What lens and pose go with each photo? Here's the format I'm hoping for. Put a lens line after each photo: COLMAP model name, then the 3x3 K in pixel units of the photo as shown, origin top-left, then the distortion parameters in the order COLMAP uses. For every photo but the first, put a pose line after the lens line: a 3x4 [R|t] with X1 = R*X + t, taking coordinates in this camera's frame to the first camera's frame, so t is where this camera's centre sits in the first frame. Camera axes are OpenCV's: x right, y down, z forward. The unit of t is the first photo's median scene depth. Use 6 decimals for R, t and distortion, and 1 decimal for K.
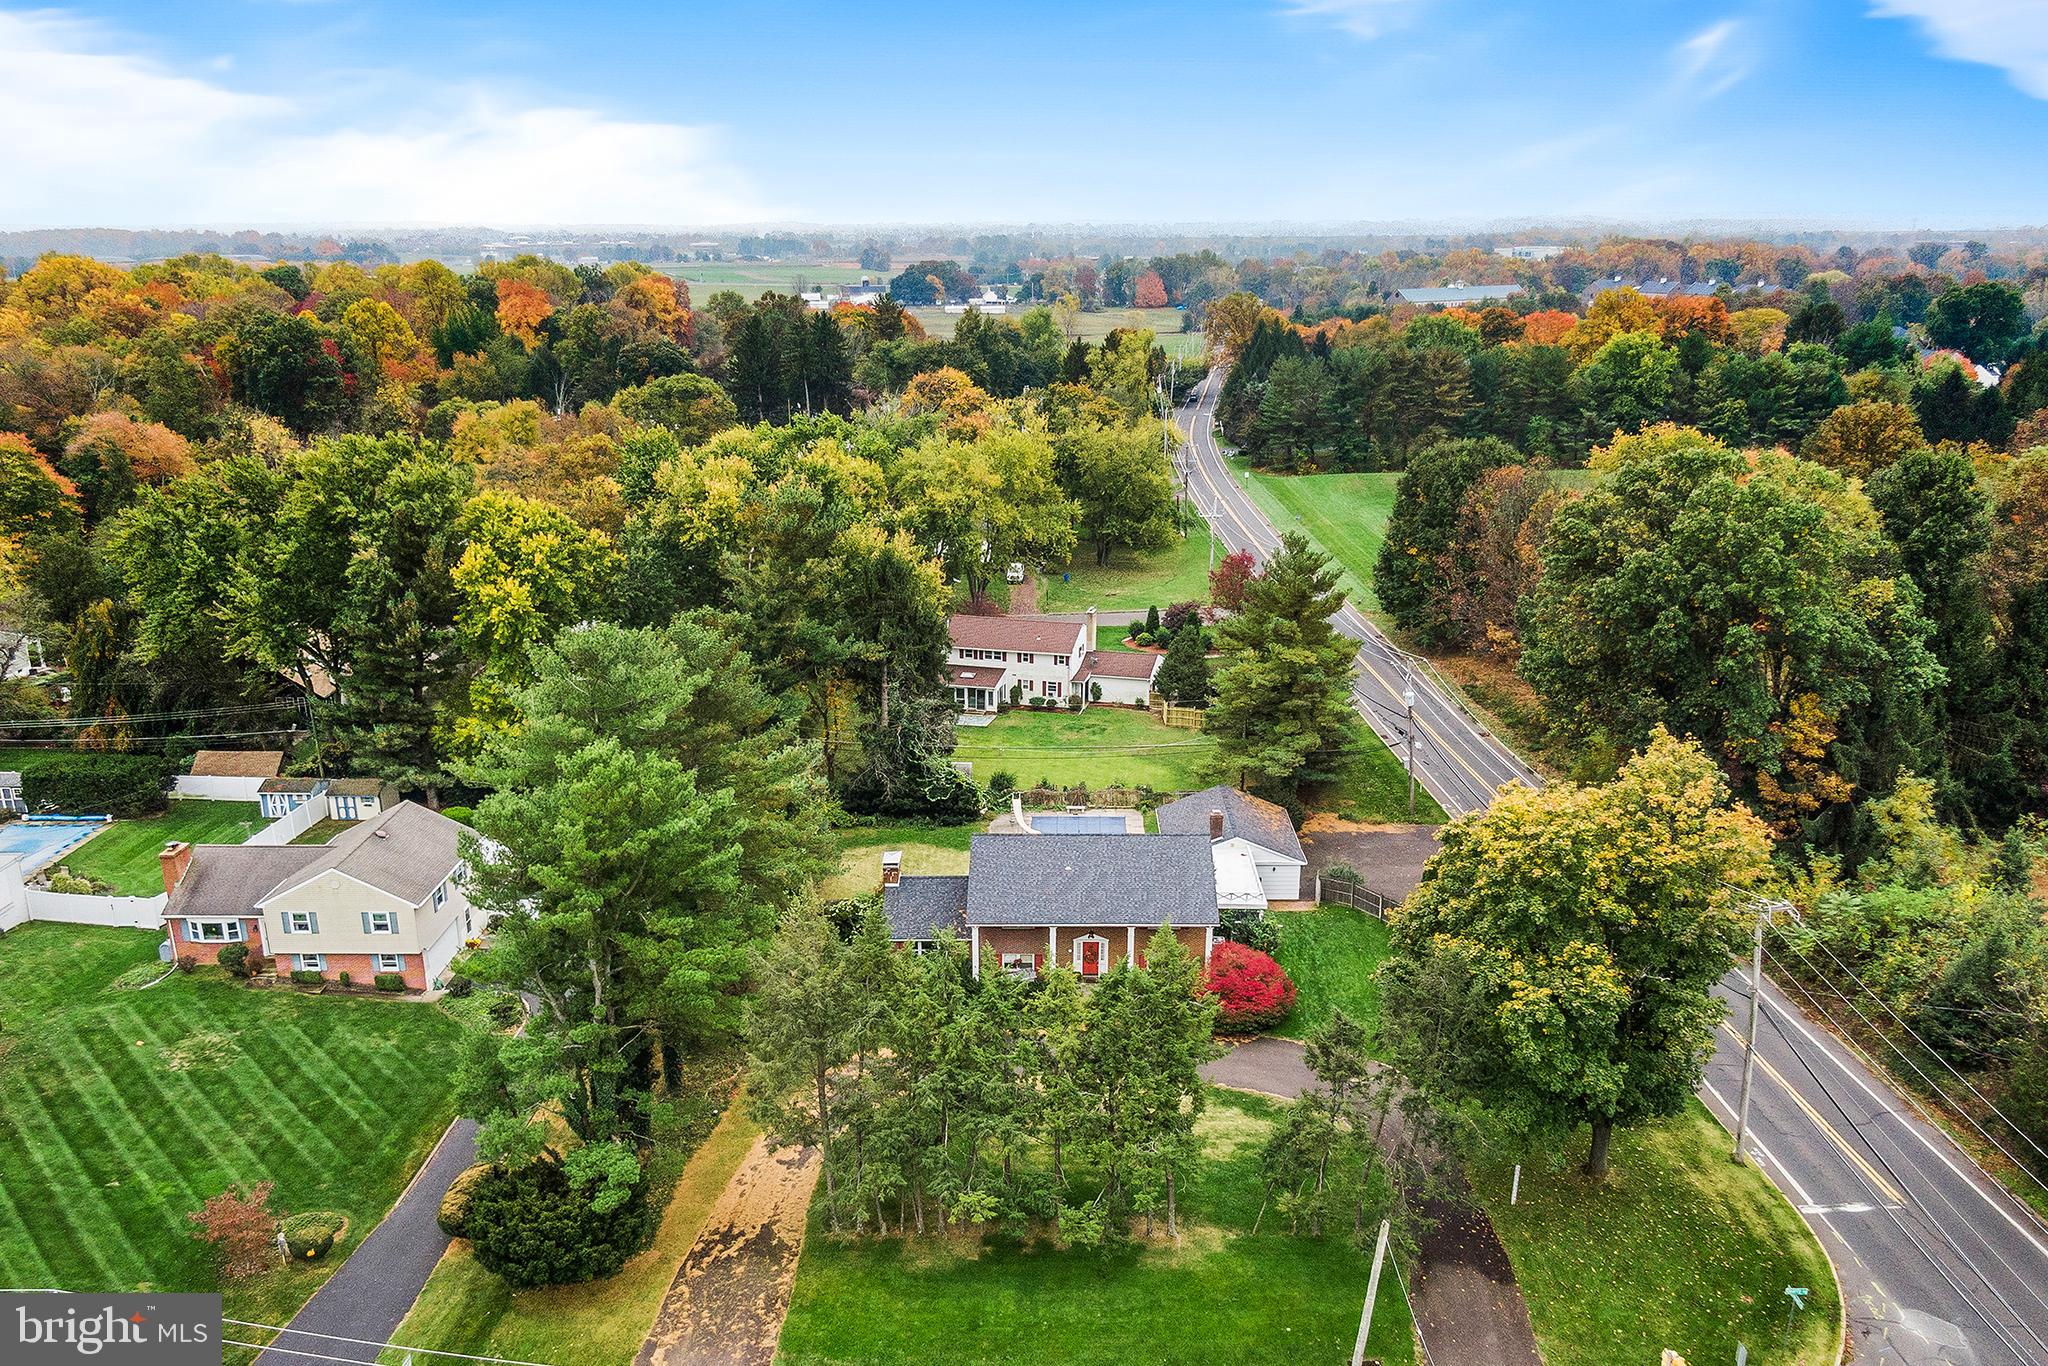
lens RADIAL K [[1372.0, 0, 1020.4], [0, 1372.0, 689.3], [0, 0, 1]] dist [0.023203, -0.042660]
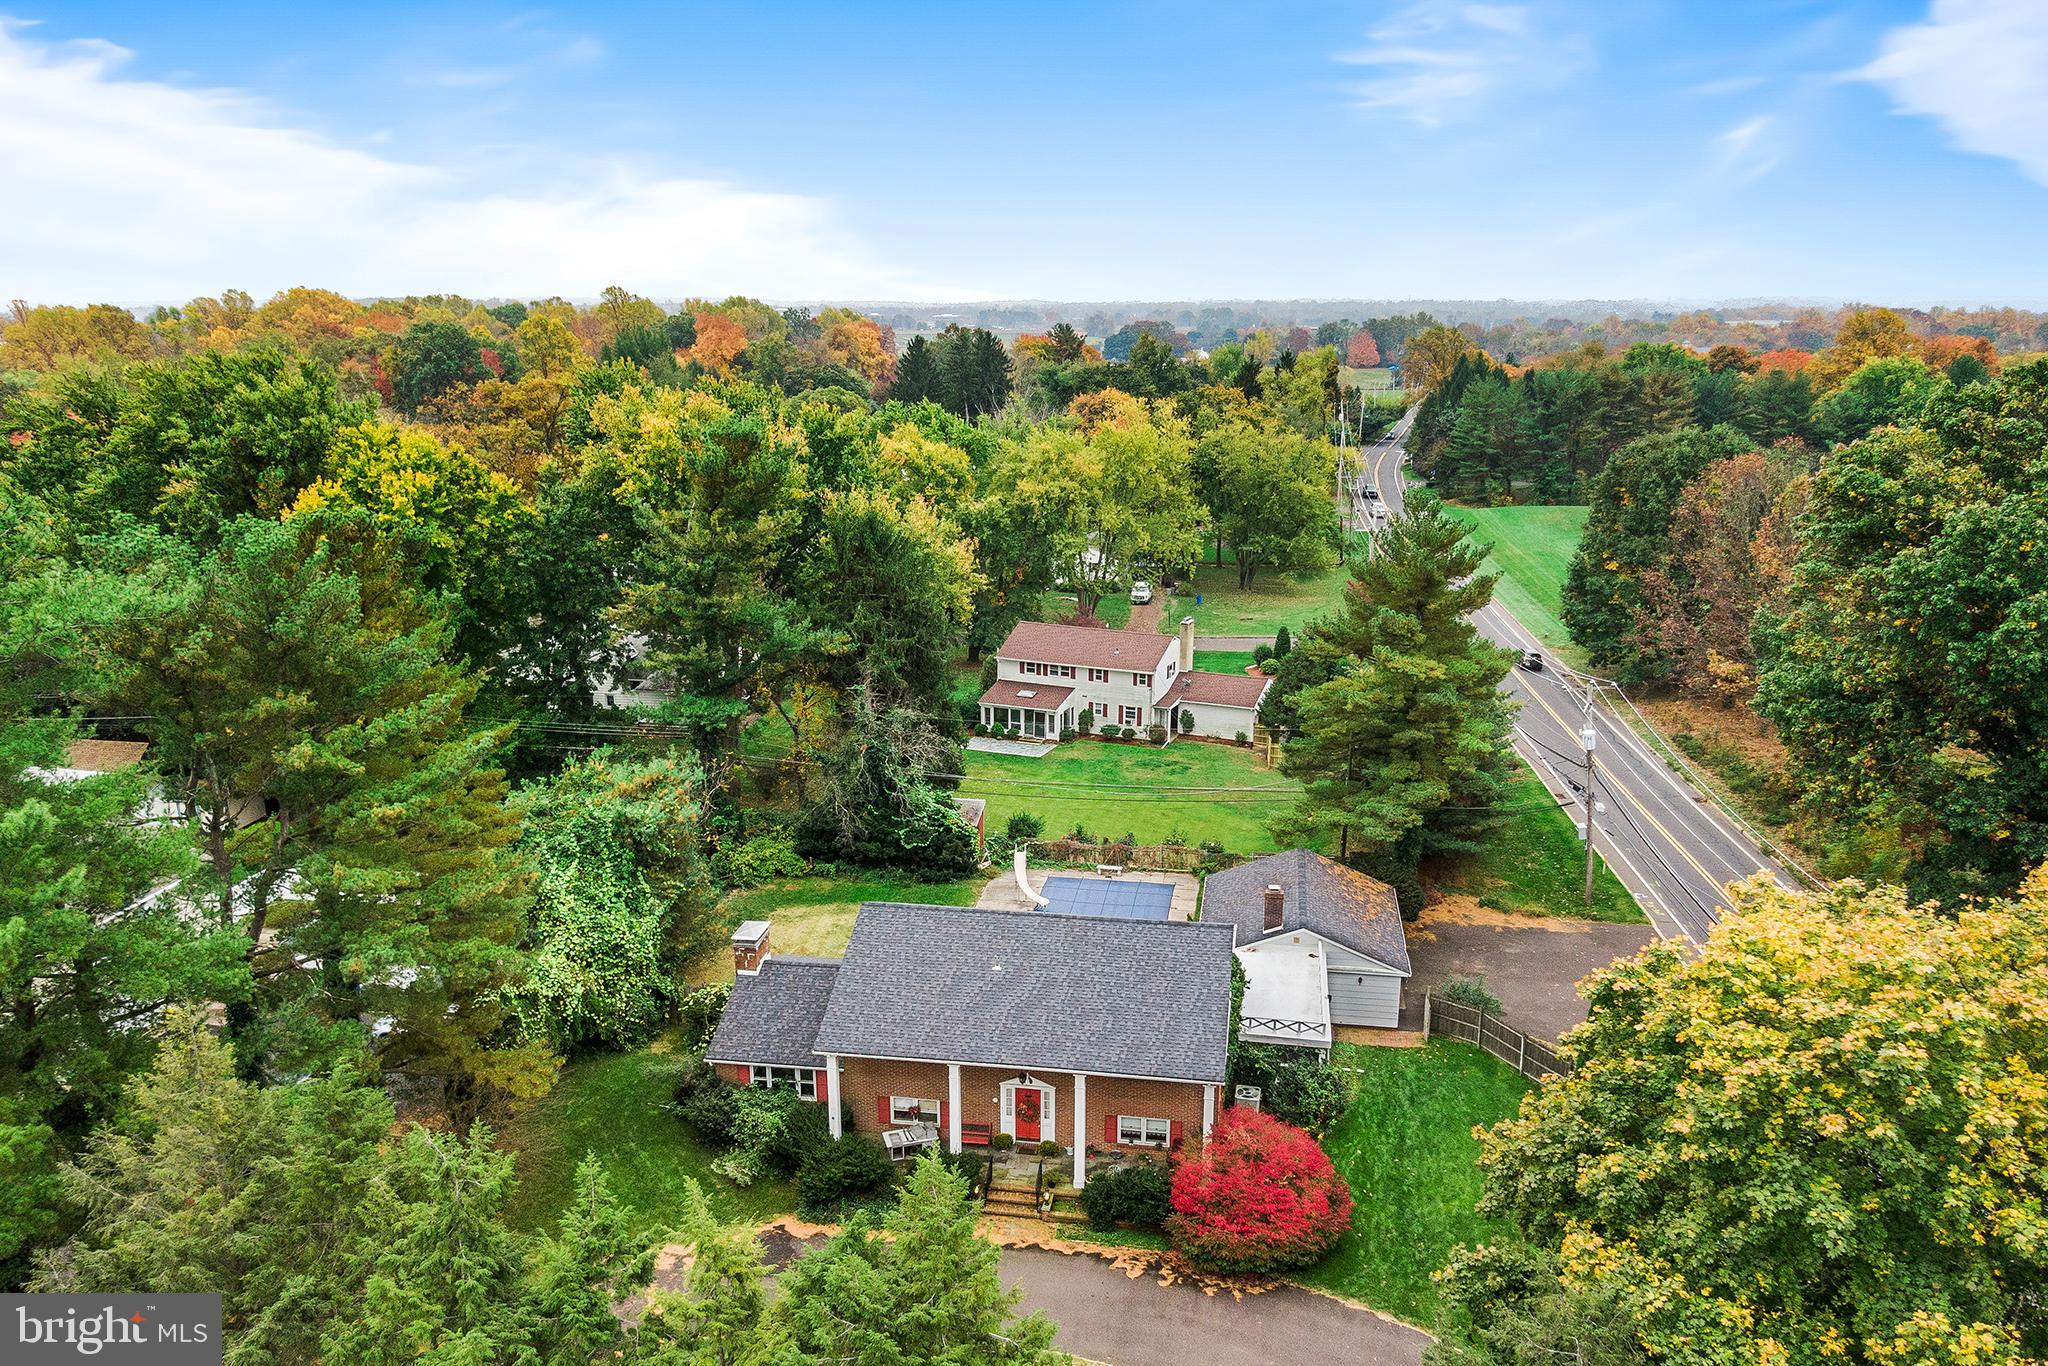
lens RADIAL K [[1372.0, 0, 1020.4], [0, 1372.0, 689.3], [0, 0, 1]] dist [0.023203, -0.042660]
pose [[0.990027, 0.040422, -0.134955, 0.088553], [-0.044794, 0.998560, -0.029521, 0.014538], [0.133567, 0.035272, 0.990412, 0.262458]]
